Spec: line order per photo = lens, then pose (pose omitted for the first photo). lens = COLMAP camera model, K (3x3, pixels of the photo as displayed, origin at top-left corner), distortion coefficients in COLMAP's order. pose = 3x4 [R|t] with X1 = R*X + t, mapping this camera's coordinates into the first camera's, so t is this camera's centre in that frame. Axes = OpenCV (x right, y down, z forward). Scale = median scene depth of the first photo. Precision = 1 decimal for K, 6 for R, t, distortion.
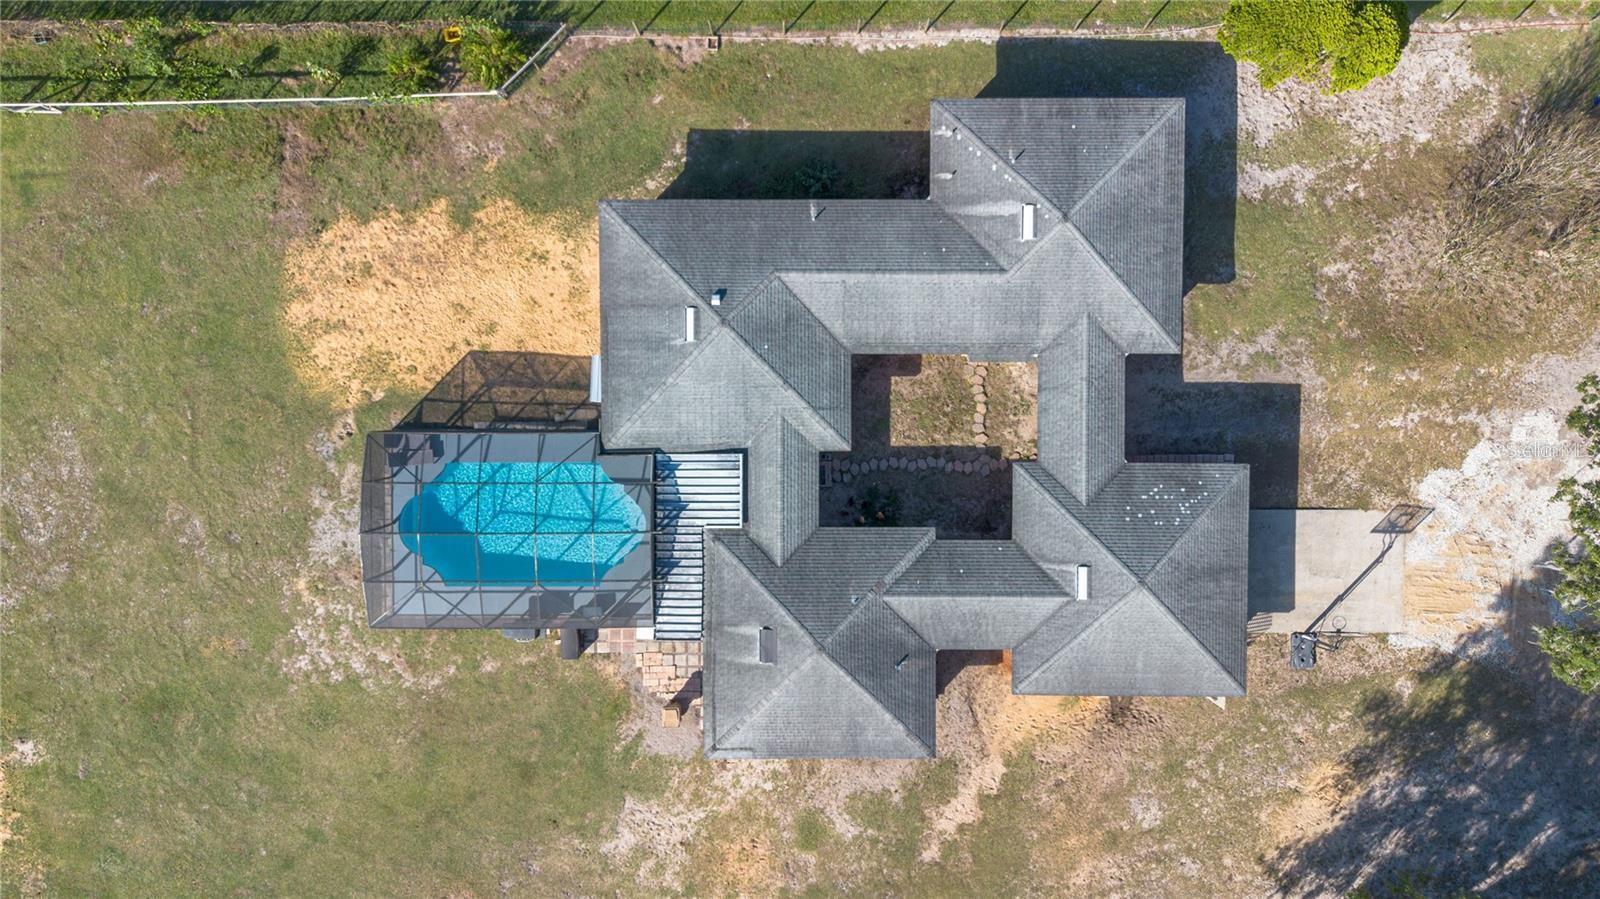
lens RADIAL K [[1148.8, 0, 806.3], [0, 1148.8, 452.8], [0, 0, 1]] dist [0.063437, -0.062906]
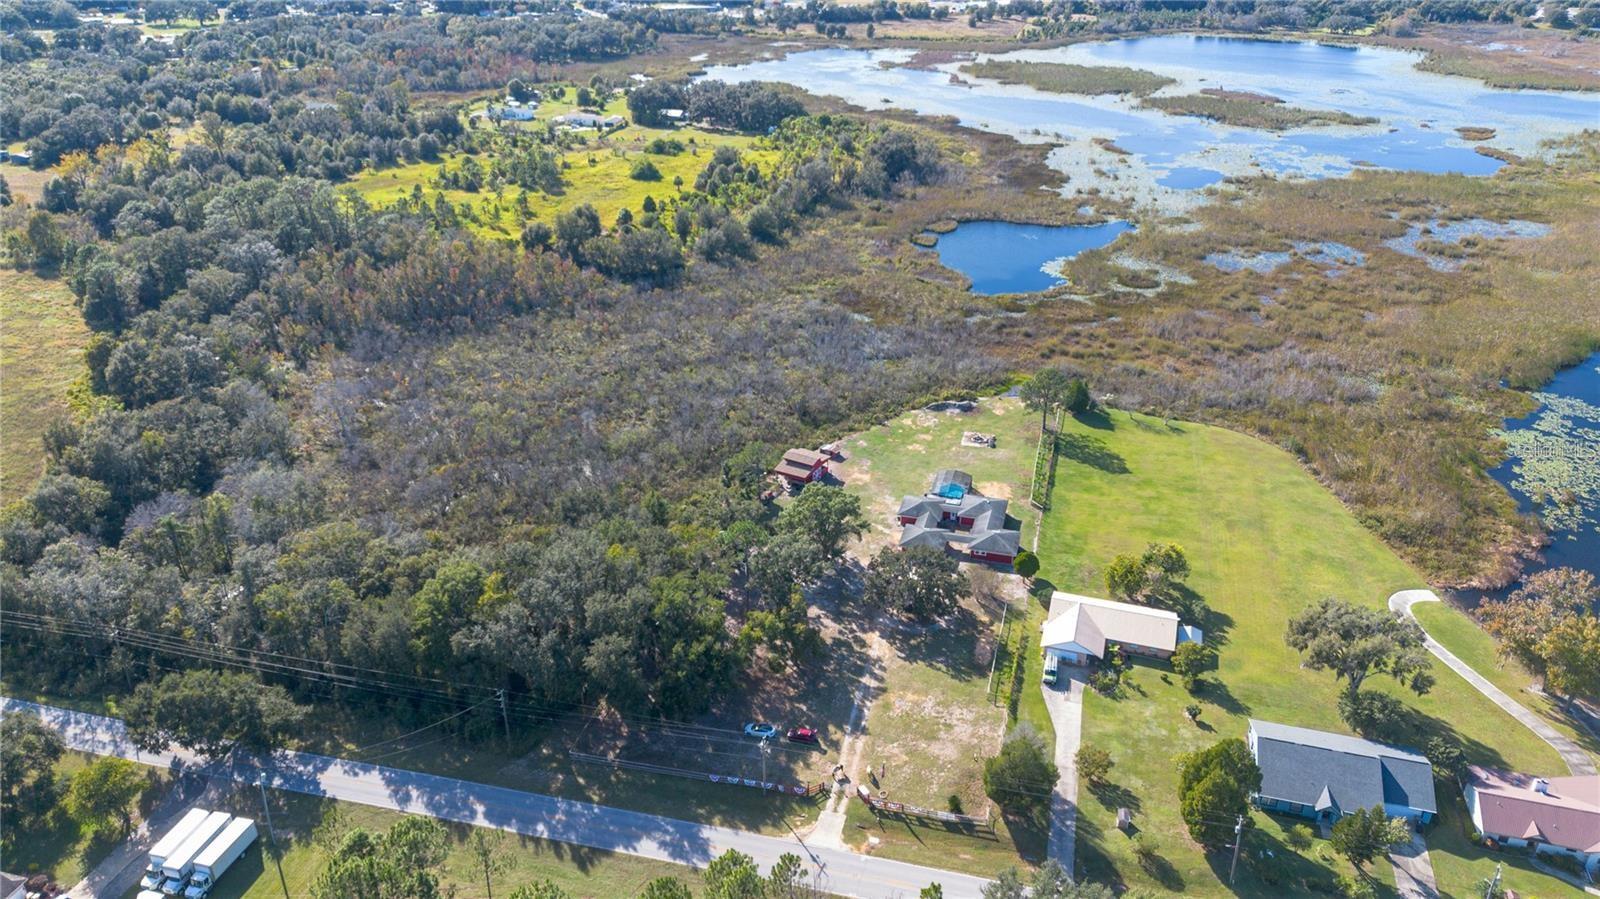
lens RADIAL K [[1127.9, 0, 803.2], [0, 1127.9, 448.9], [0, 0, 1]] dist [0.076870, -0.078199]
pose [[-0.263599, 0.425822, -0.865558, 4.398921], [-0.963653, -0.156675, 0.216395, -0.376440], [-0.043466, 0.891139, 0.451644, -1.541874]]
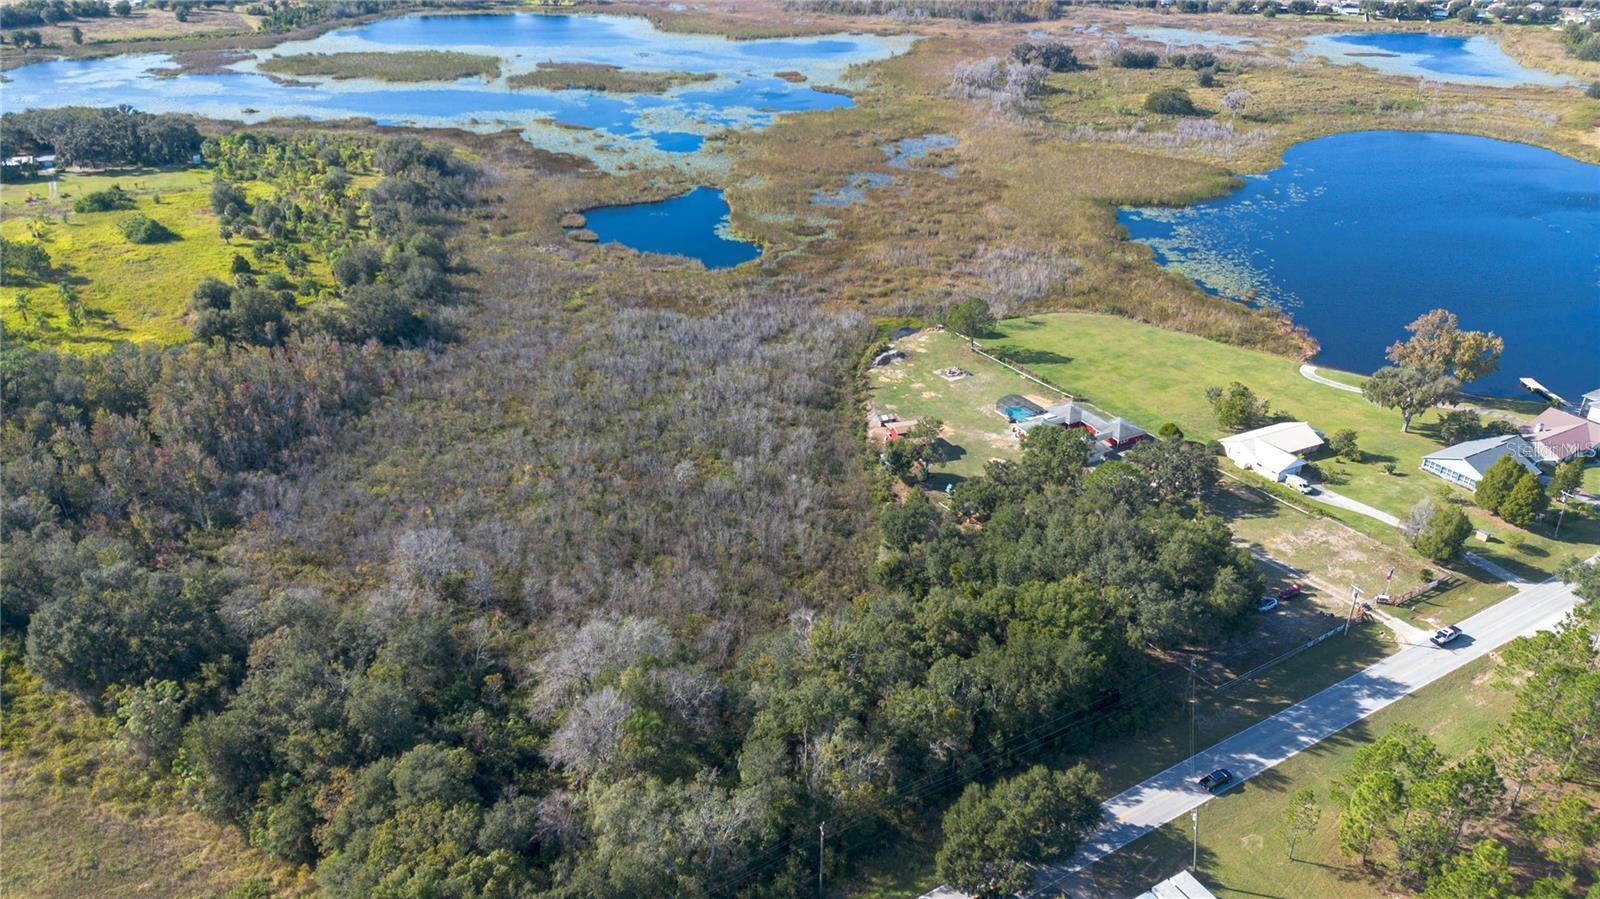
lens RADIAL K [[1127.9, 0, 803.2], [0, 1127.9, 448.9], [0, 0, 1]] dist [0.076870, -0.078199]
pose [[0.502850, 0.395887, -0.768385, 3.842104], [-0.863204, 0.183765, -0.470223, 3.913483], [-0.044953, 0.899724, 0.434137, -1.392356]]
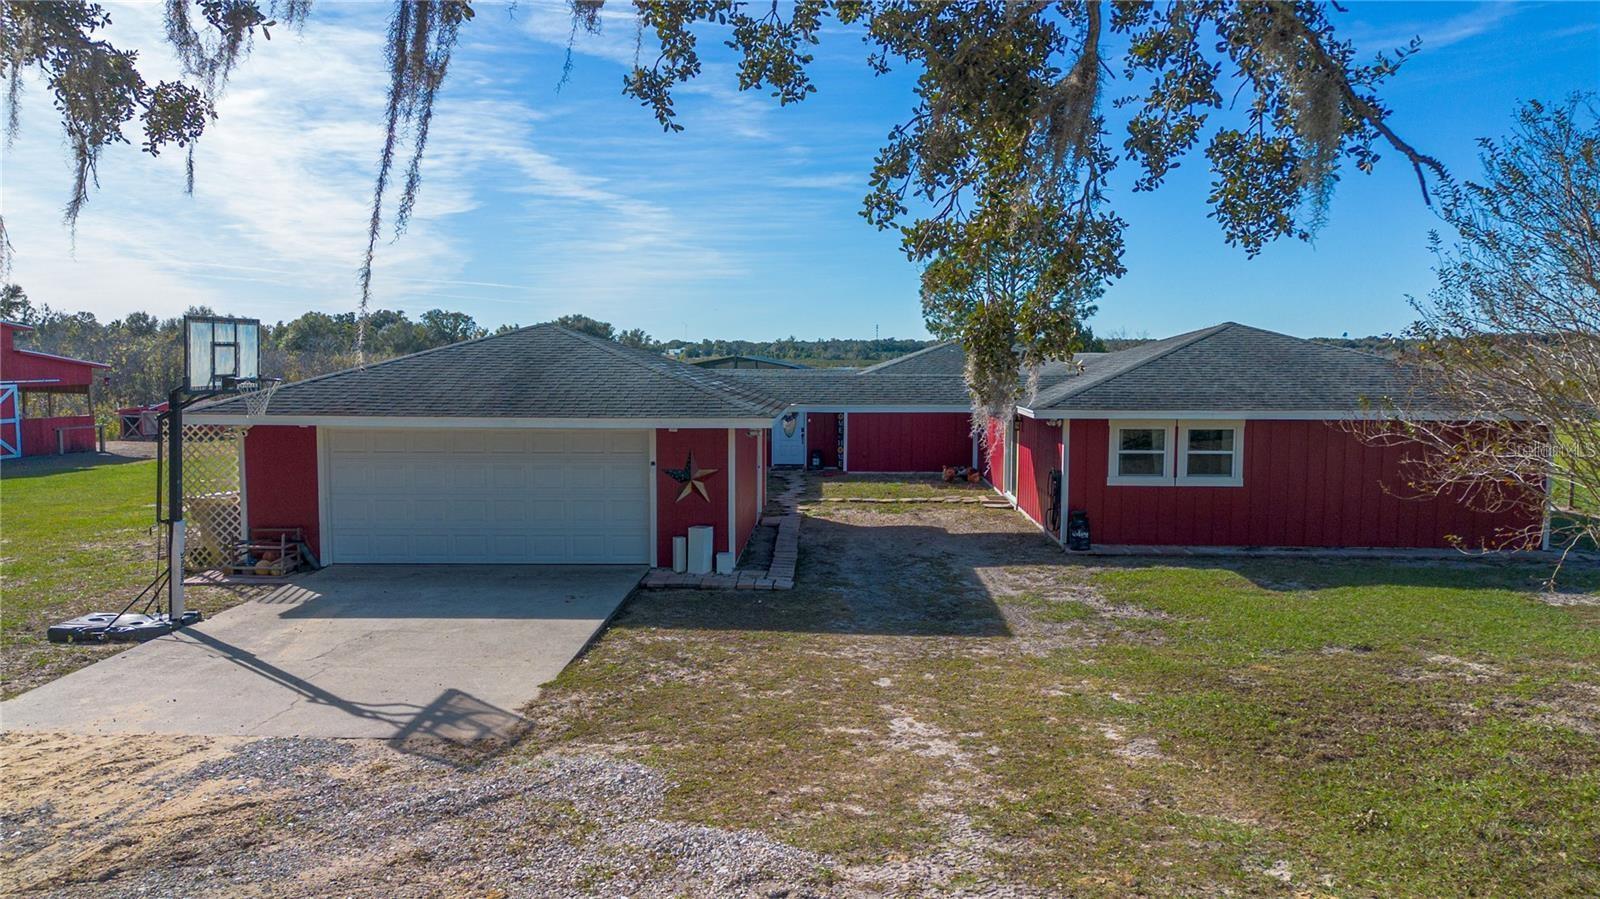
lens RADIAL K [[1148.8, 0, 806.3], [0, 1148.8, 452.8], [0, 0, 1]] dist [0.063437, -0.062906]
pose [[-0.028050, 0.081937, -0.996243, 0.719148], [-0.998564, -0.047801, 0.024184, -0.009651], [-0.045640, 0.995491, 0.083160, 0.922576]]
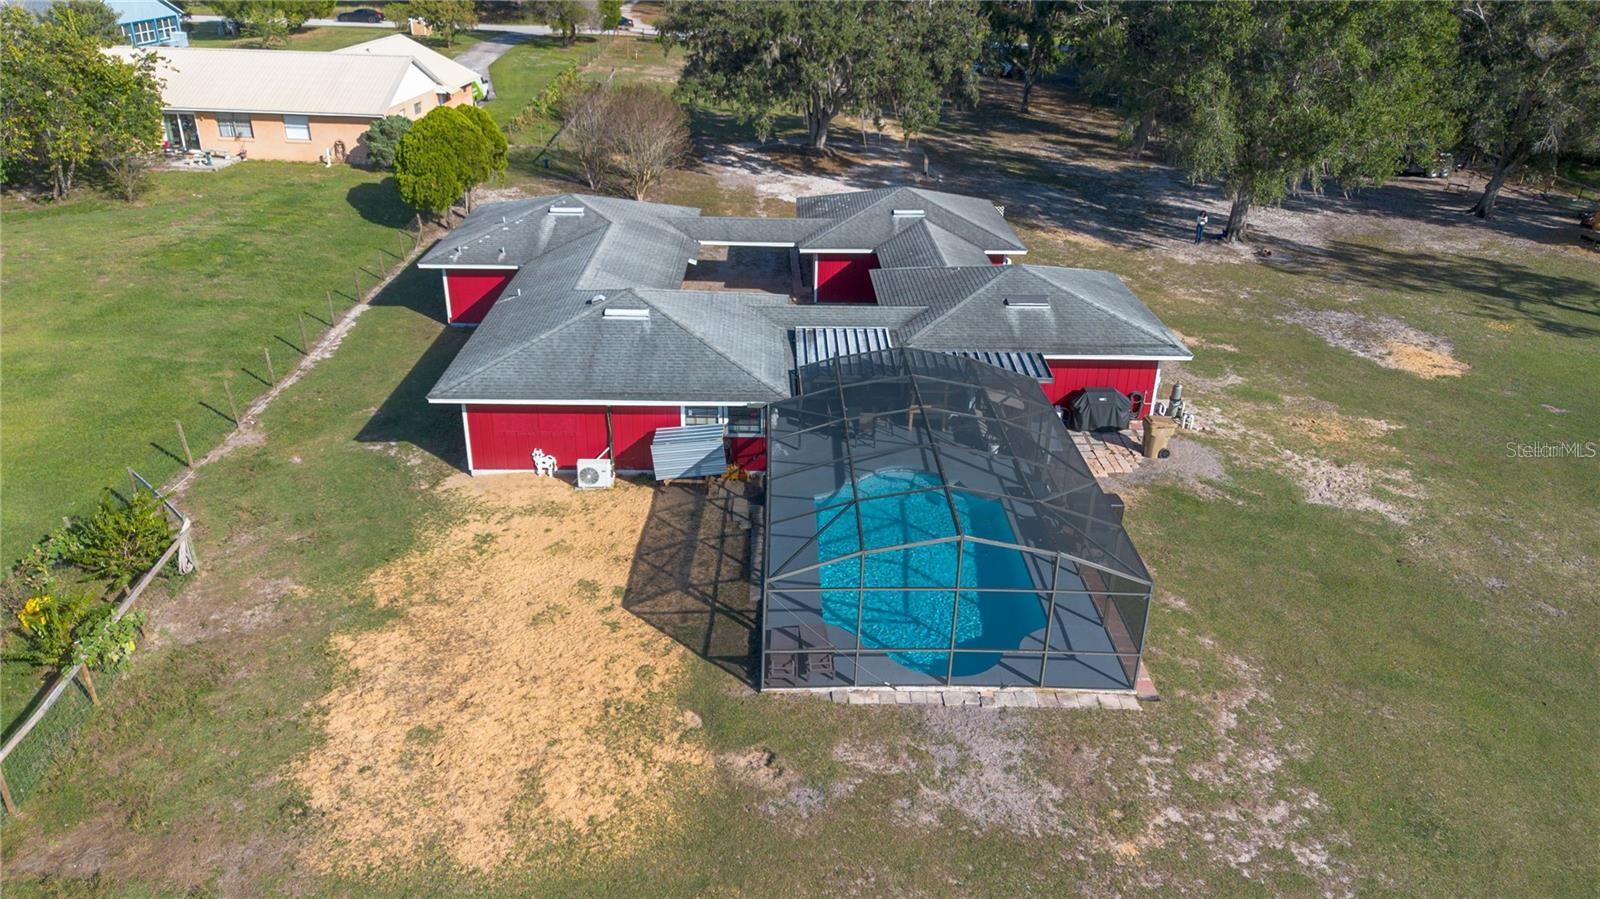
lens RADIAL K [[1127.9, 0, 803.2], [0, 1127.9, 448.9], [0, 0, 1]] dist [0.076870, -0.078199]
pose [[-0.023715, -0.423700, 0.905492, -0.751919], [0.999529, -0.027700, 0.013217, -0.005514], [0.019482, 0.905379, 0.424157, 0.693997]]
